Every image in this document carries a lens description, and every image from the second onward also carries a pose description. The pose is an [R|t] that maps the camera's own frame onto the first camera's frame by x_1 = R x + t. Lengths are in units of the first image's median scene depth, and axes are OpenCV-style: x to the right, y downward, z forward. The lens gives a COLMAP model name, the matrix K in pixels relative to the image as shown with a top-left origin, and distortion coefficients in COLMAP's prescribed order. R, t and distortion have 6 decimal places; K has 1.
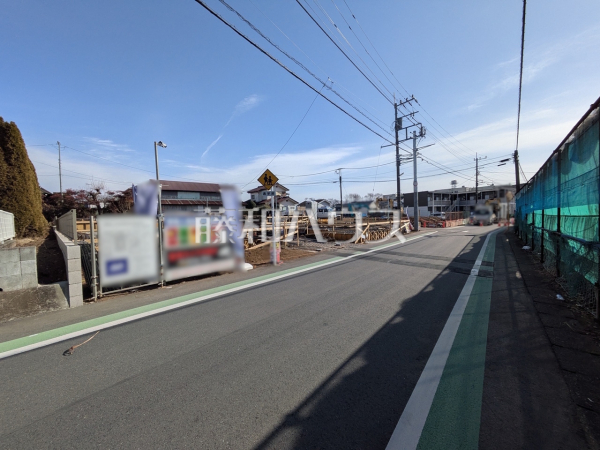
lens RADIAL K [[236.8, 0, 299.0], [0, 236.8, 224.1], [0, 0, 1]] dist [-0.000215, 0.002453]
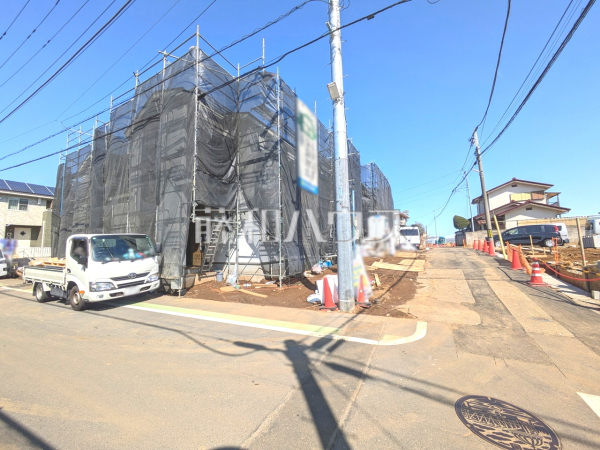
lens RADIAL K [[236.8, 0, 299.6], [0, 236.8, 225.6], [0, 0, 1]] dist [-0.000215, 0.002453]
pose [[0.262370, -0.069174, -0.962485, 1.869048], [-0.010221, 0.997172, -0.074453, -0.103031], [0.964913, 0.029372, 0.260921, 2.253768]]
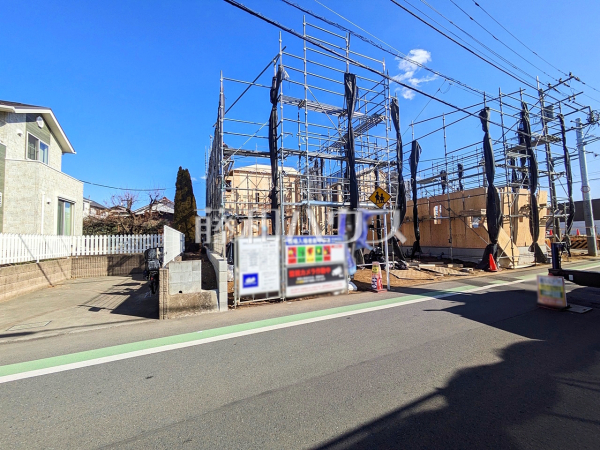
lens RADIAL K [[236.8, 0, 298.1], [0, 236.8, 225.8], [0, 0, 1]] dist [-0.000215, 0.002453]
pose [[0.916227, -0.017153, -0.400291, -0.047544], [-0.011531, 0.997540, -0.069140, -0.004907], [0.400493, 0.067963, 0.913776, 0.008029]]
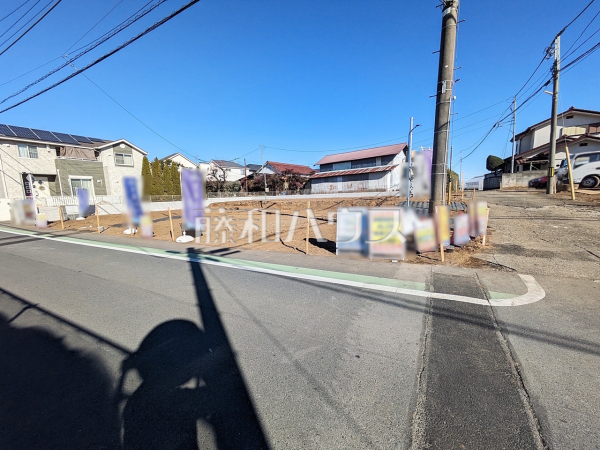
lens RADIAL K [[236.8, 0, 299.3], [0, 236.8, 225.1], [0, 0, 1]] dist [-0.000215, 0.002453]
pose [[0.219126, 0.140951, -0.965462, 1.725753], [0.003937, 0.989375, 0.145336, -0.083919], [0.975689, -0.035648, 0.216243, 2.172681]]
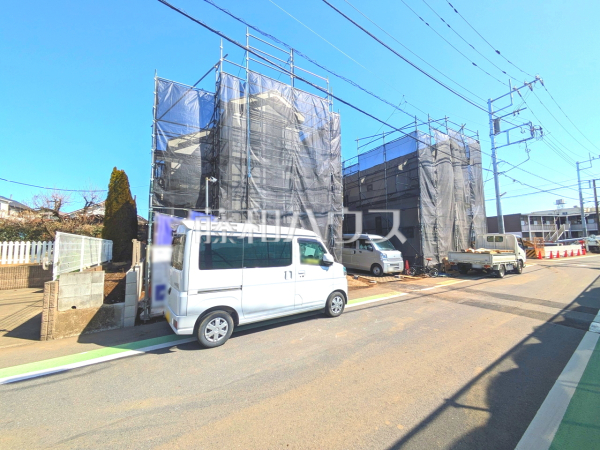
lens RADIAL K [[236.8, 0, 298.4], [0, 236.8, 224.2], [0, 0, 1]] dist [-0.000215, 0.002453]
pose [[0.965750, -0.014161, -0.259088, 0.059206], [-0.014496, 0.994006, -0.108363, -0.010725], [0.259069, 0.108407, 0.959756, 0.045932]]
